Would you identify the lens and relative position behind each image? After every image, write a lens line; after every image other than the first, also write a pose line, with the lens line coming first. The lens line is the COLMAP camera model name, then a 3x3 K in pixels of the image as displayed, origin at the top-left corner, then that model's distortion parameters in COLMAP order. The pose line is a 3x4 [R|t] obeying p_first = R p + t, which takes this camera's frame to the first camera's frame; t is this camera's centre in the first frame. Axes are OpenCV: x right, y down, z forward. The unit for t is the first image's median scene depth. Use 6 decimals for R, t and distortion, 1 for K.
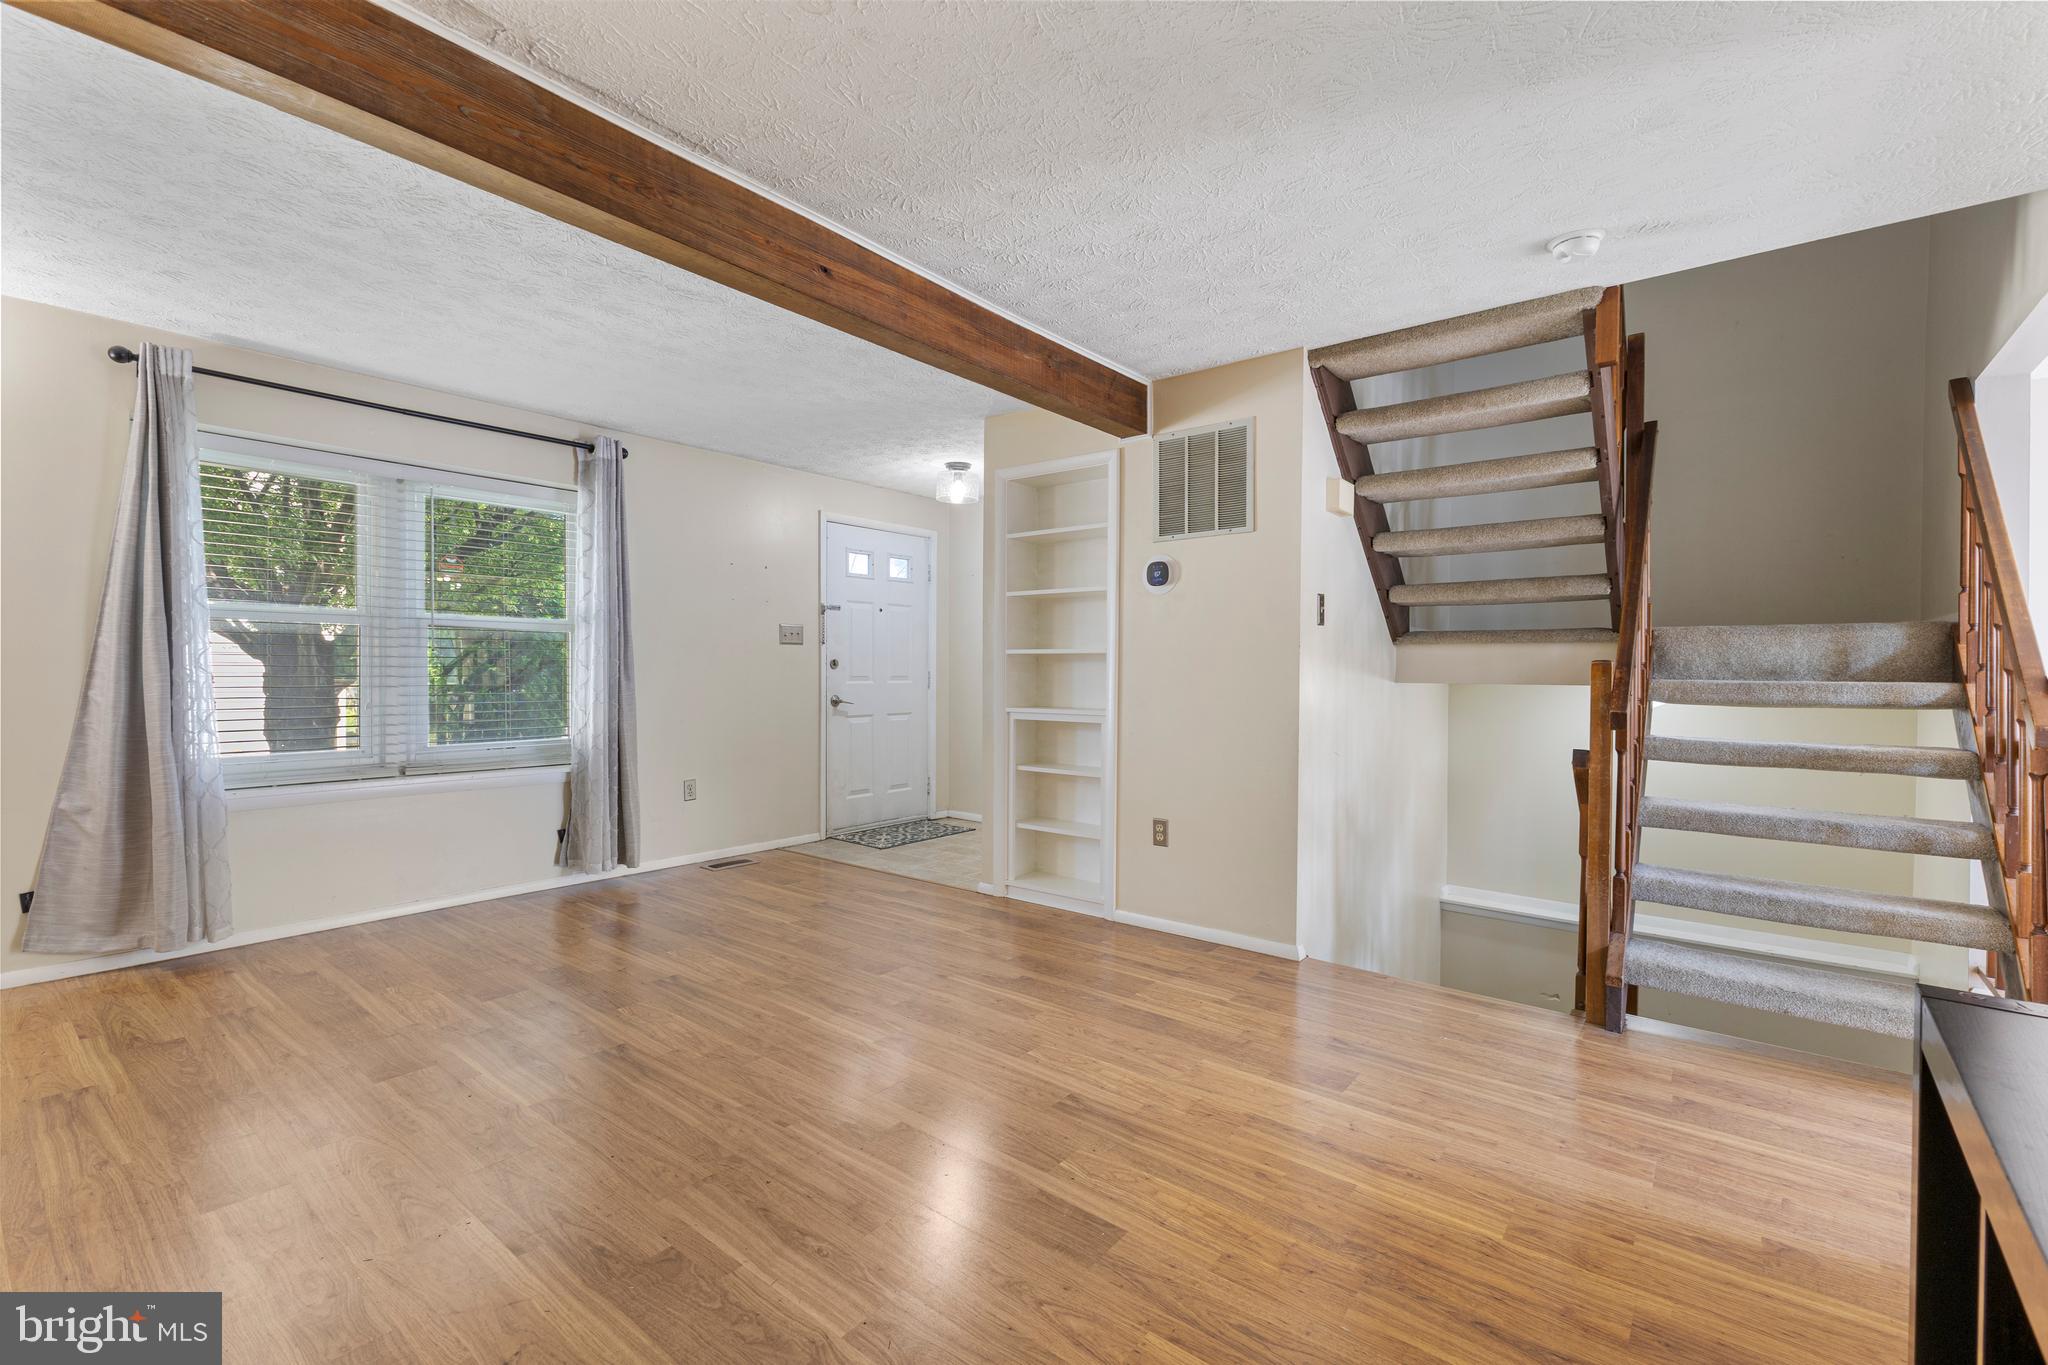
lens RADIAL K [[886.4, 0, 1025.4], [0, 886.4, 669.2], [0, 0, 1]] dist [0.012528, -0.003113]
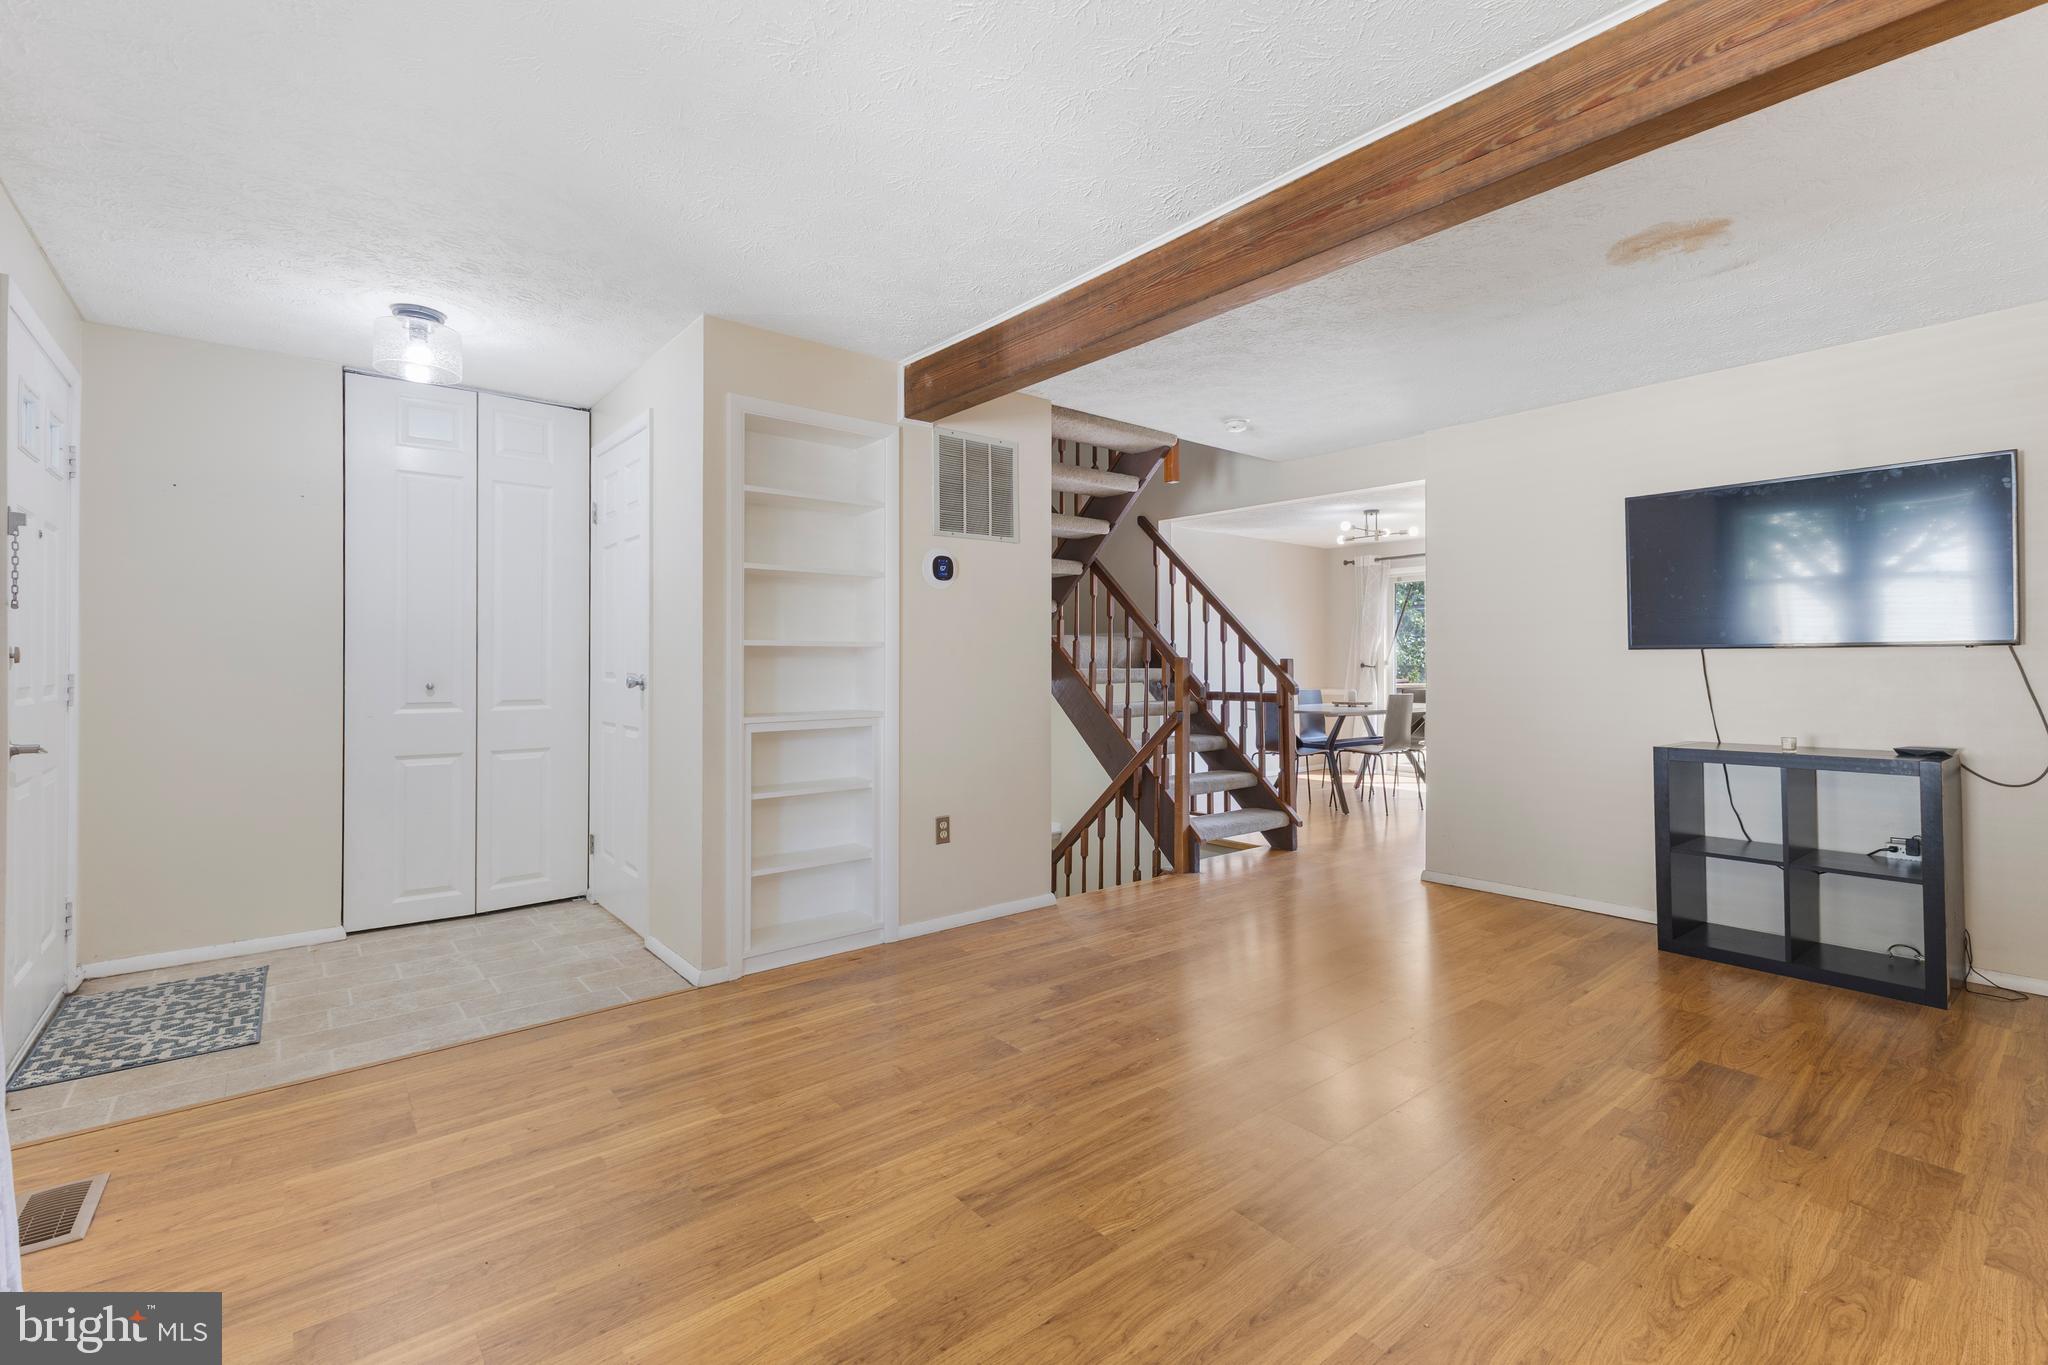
lens RADIAL K [[886.4, 0, 1057.5], [0, 886.4, 645.7], [0, 0, 1]] dist [0.012528, -0.003113]
pose [[0.197629, 0.011002, 0.980215, -0.814433], [0.002476, 0.999928, -0.011722, -0.009493], [-0.980274, 0.004743, 0.197588, 0.695868]]
